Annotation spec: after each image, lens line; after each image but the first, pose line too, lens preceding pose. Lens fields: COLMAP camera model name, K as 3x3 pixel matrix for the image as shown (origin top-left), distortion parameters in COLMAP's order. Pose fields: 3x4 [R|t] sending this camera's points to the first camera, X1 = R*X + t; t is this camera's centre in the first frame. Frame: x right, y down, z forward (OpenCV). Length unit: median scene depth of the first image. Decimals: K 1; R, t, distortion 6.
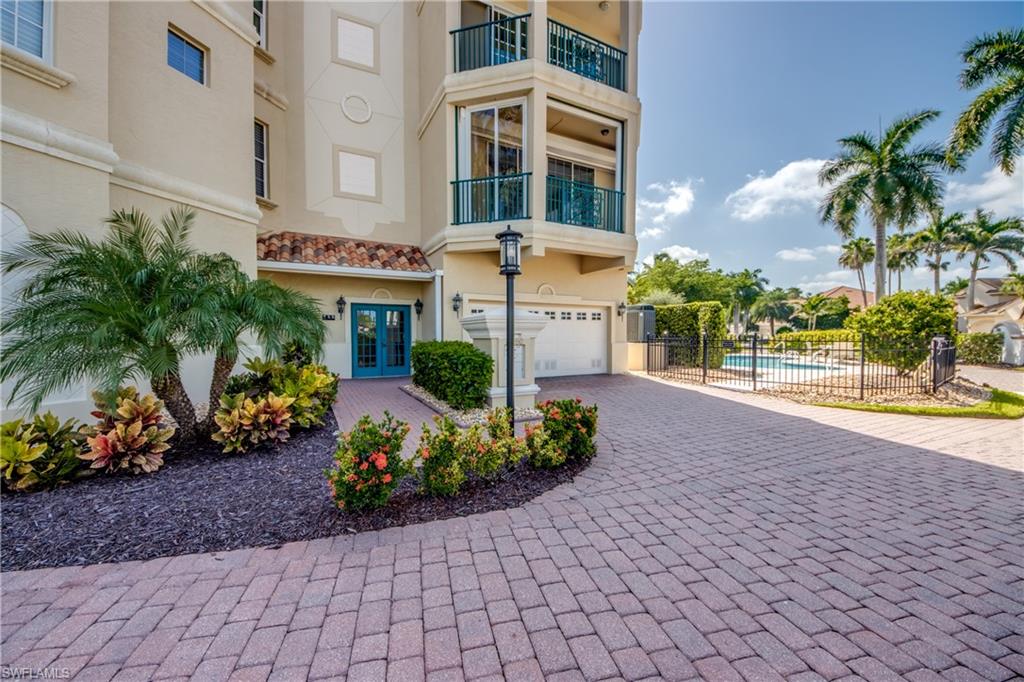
lens RADIAL K [[402.5, 0, 497.4], [0, 402.5, 341.5], [0, 0, 1]] dist [0.001318, -0.008423]
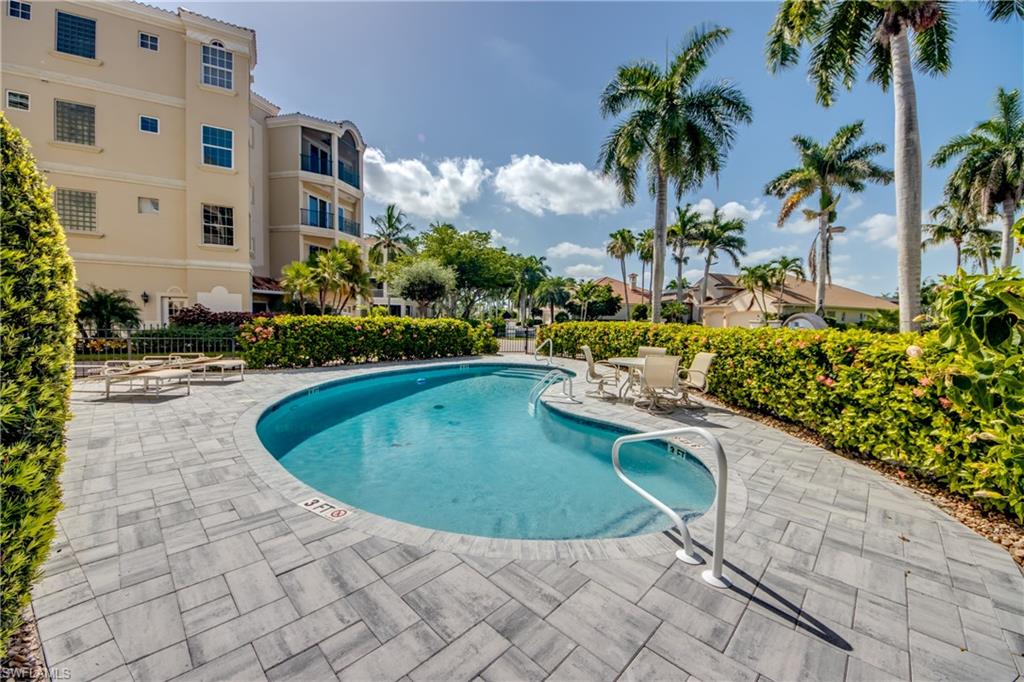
lens RADIAL K [[402.5, 0, 497.4], [0, 402.5, 341.5], [0, 0, 1]] dist [0.001318, -0.008423]
pose [[0.897118, -0.004013, 0.441773, 0.174138], [-0.016926, 0.998912, 0.043445, -0.006556], [-0.441467, -0.046453, 0.896074, 0.229805]]
